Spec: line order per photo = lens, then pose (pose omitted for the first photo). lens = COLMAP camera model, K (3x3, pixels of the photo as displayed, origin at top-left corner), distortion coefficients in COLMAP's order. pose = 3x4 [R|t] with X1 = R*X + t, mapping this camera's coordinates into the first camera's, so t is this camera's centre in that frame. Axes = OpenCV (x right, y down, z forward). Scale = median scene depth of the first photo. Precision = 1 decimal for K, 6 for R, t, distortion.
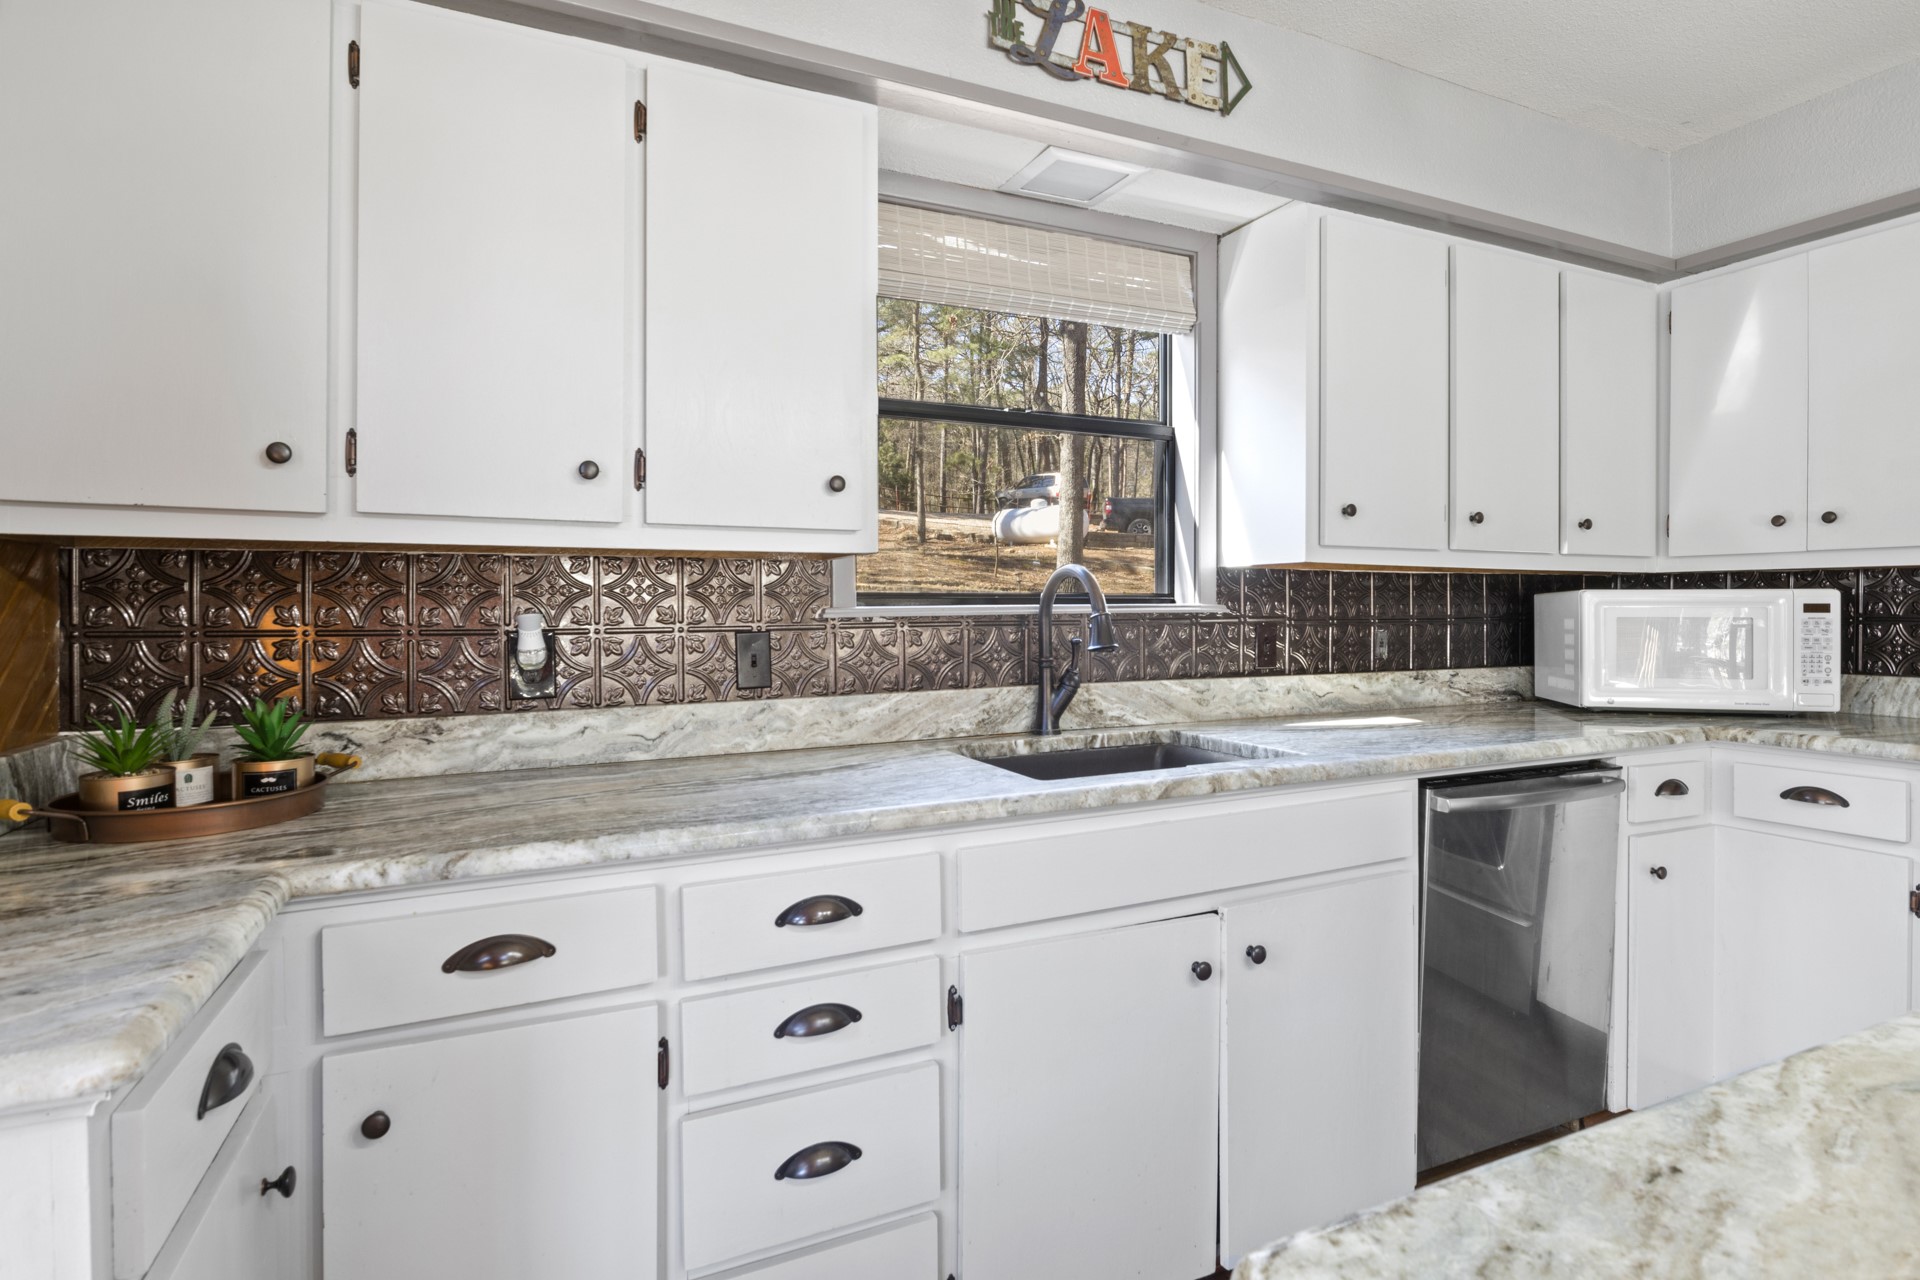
lens RADIAL K [[957.9, 0, 954.7], [0, 957.9, 606.8], [0, 0, 1]] dist [-0.003326, -0.002468]
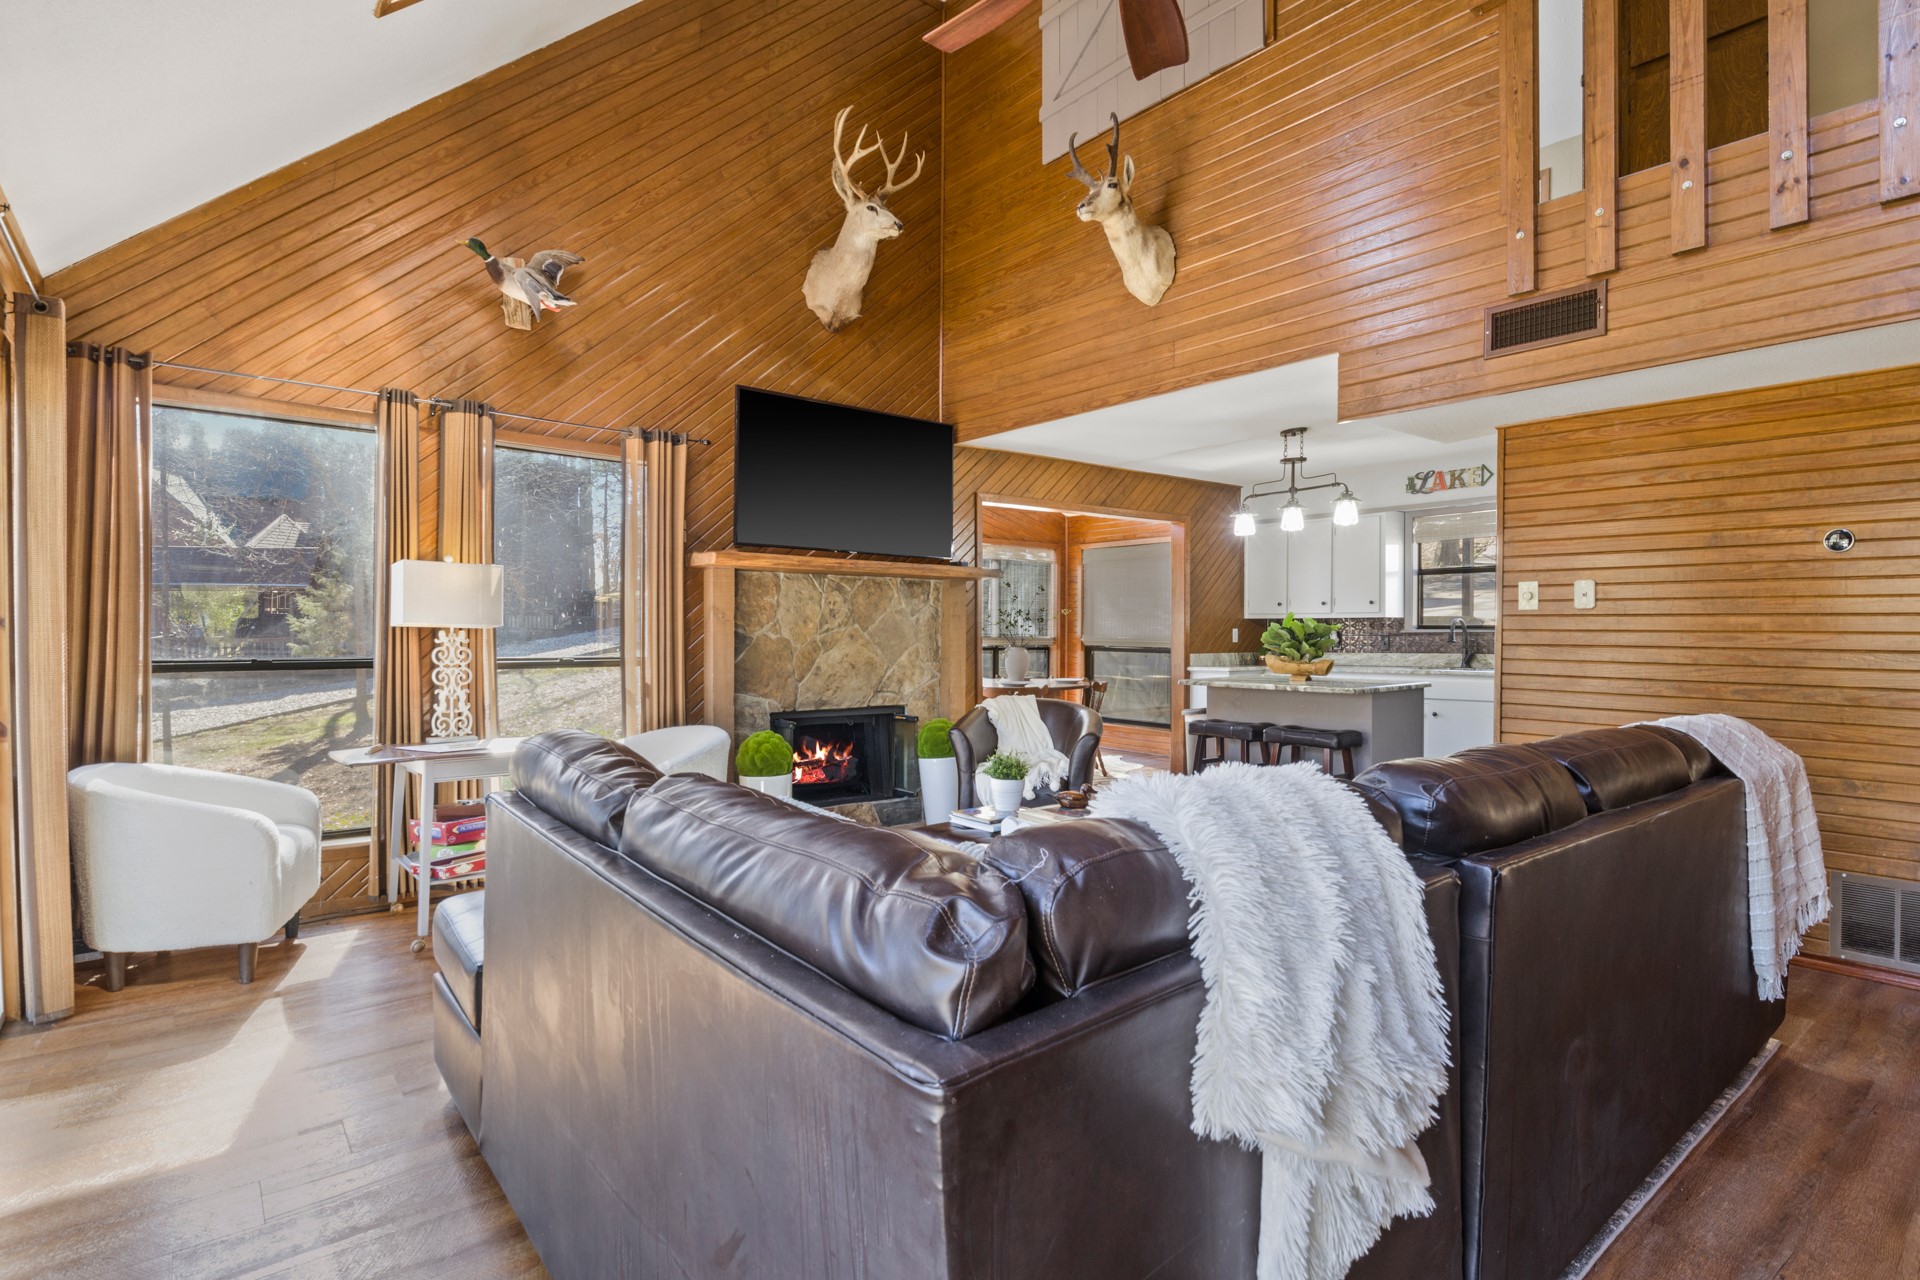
lens RADIAL K [[957.9, 0, 960.9], [0, 957.9, 638.4], [0, 0, 1]] dist [-0.003326, -0.002468]
pose [[0.254618, 0.010171, -0.966988, 3.316469], [-0.000515, 0.999946, 0.010383, -0.004549], [0.967042, -0.002146, 0.254609, -1.776856]]
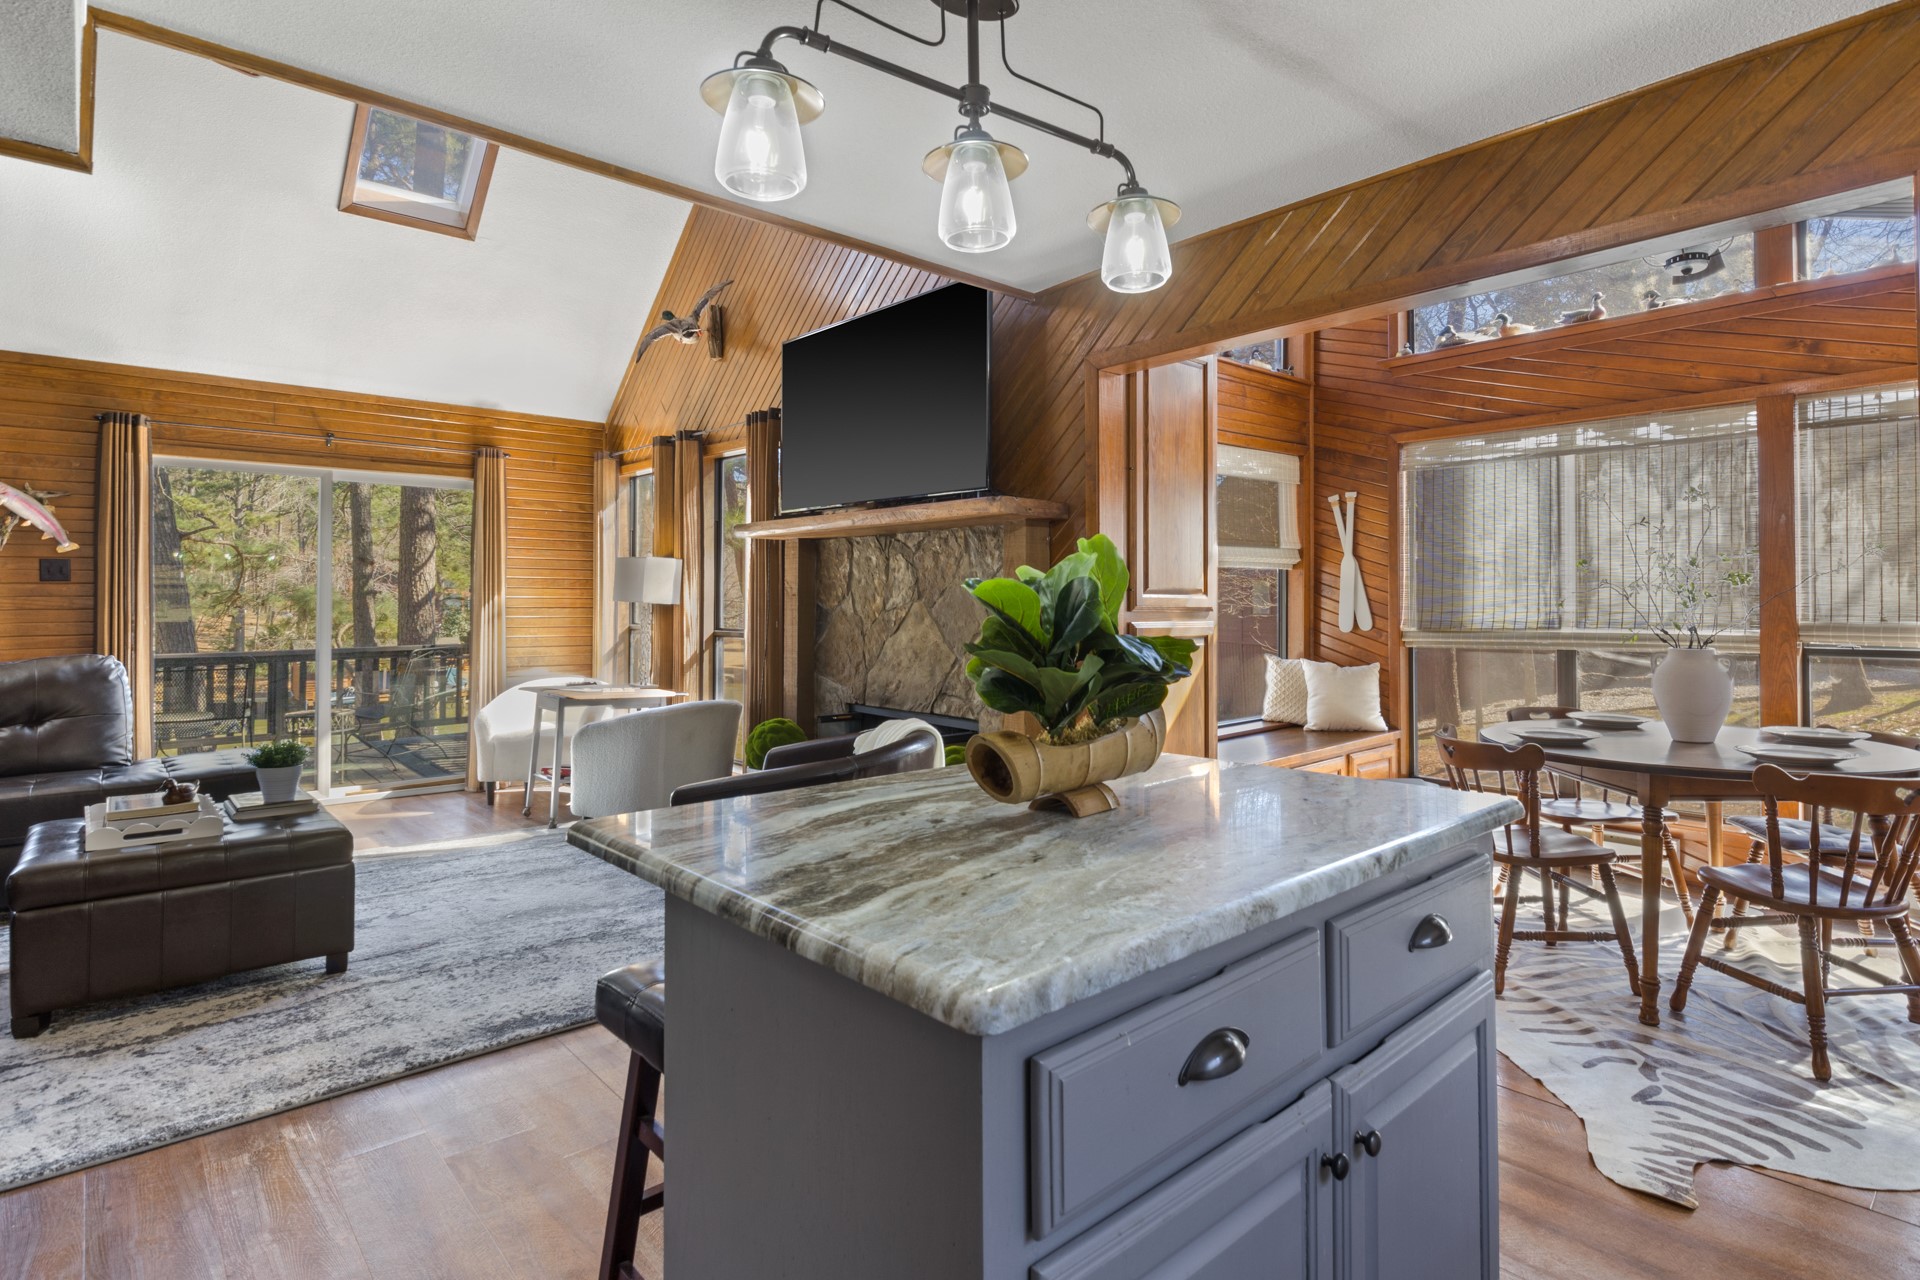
lens RADIAL K [[957.9, 0, 956.7], [0, 957.9, 595.7], [0, 0, 1]] dist [-0.003326, -0.002468]
pose [[-0.952563, -0.001988, -0.304335, 0.809143], [0.000876, 0.999957, -0.009277, -0.001581], [0.304340, -0.009104, -0.952520, 0.895904]]
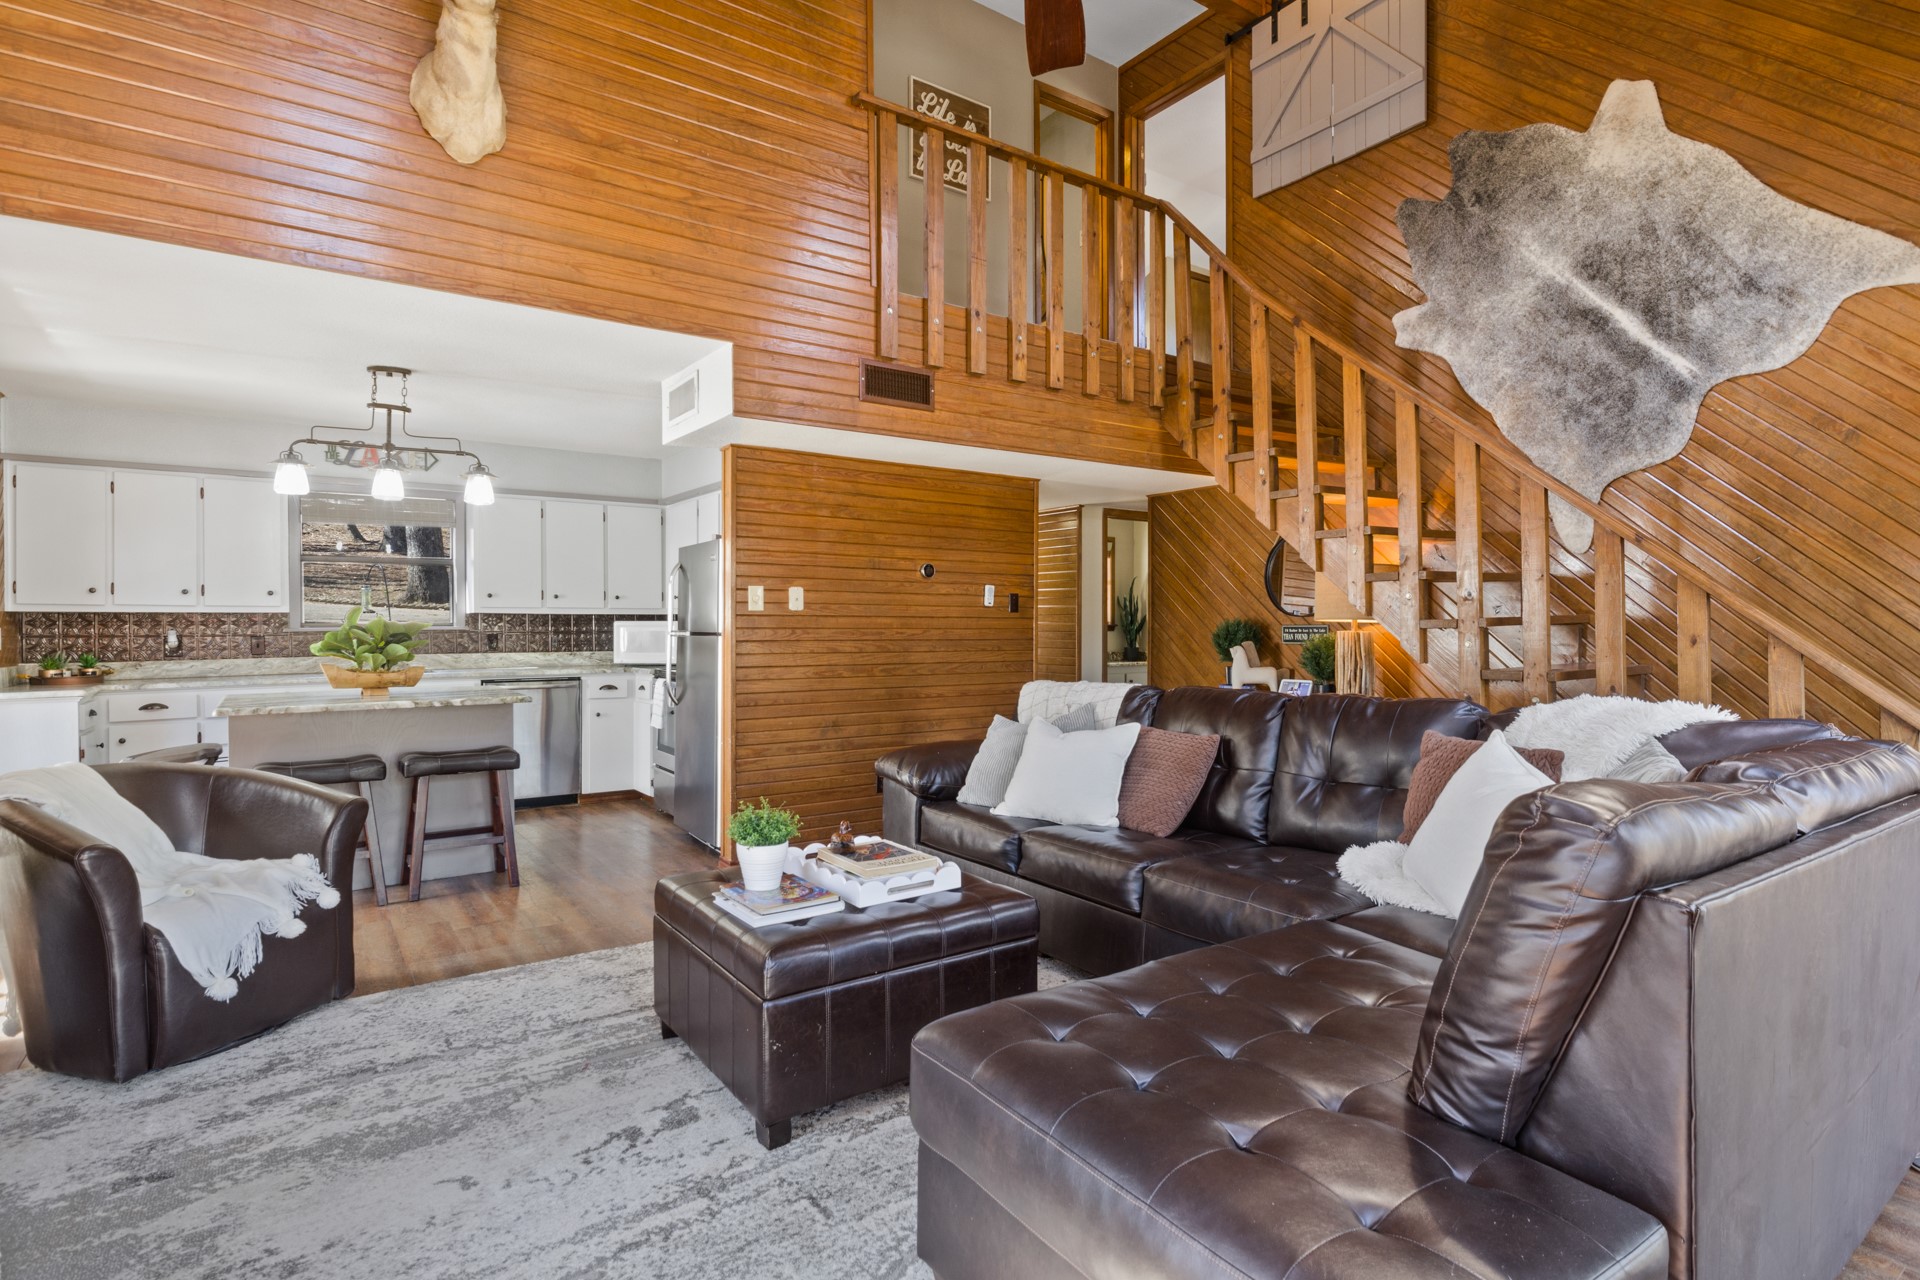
lens RADIAL K [[957.9, 0, 960.6], [0, 957.9, 631.1], [0, 0, 1]] dist [-0.003326, -0.002468]
pose [[0.981274, -0.002417, 0.192601, 1.483984], [0.000820, 0.999965, 0.008371, -0.015062], [-0.192614, -0.008056, 0.981242, -2.568309]]
